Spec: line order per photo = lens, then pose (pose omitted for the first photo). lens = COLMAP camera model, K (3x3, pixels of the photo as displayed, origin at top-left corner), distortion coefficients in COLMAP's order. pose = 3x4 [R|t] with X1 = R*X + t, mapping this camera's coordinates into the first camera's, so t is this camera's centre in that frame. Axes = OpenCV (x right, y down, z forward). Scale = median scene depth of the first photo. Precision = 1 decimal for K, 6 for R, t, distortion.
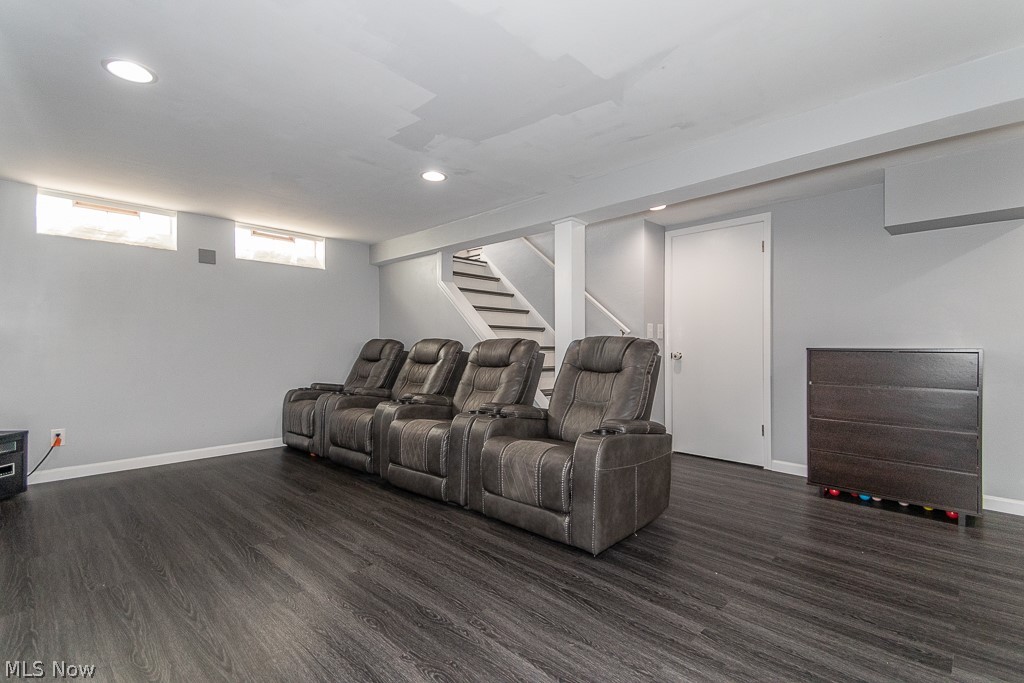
lens RADIAL K [[461.8, 0, 507.8], [0, 461.8, 342.6], [0, 0, 1]] dist [0.015419, -0.000620]
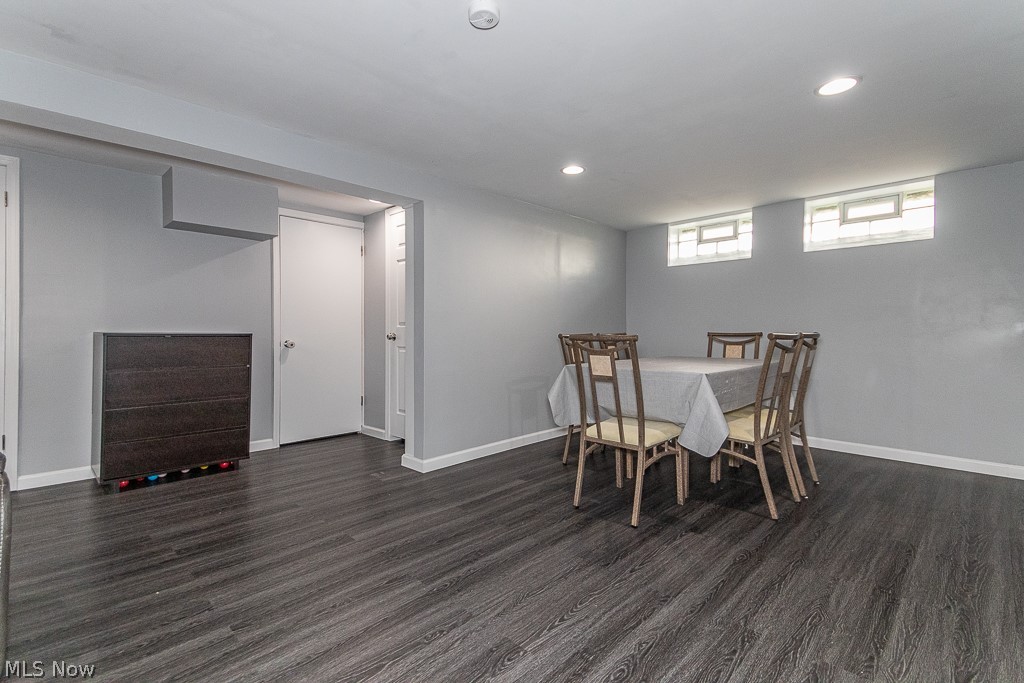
lens RADIAL K [[485.6, 0, 502.7], [0, 485.6, 340.3], [0, 0, 1]] dist [0.035107, -0.013656]
pose [[-0.026029, -0.025424, 0.999338, -0.415796], [-0.016669, 0.999549, 0.024995, -0.016439], [-0.999522, -0.016007, -0.026441, 0.312447]]
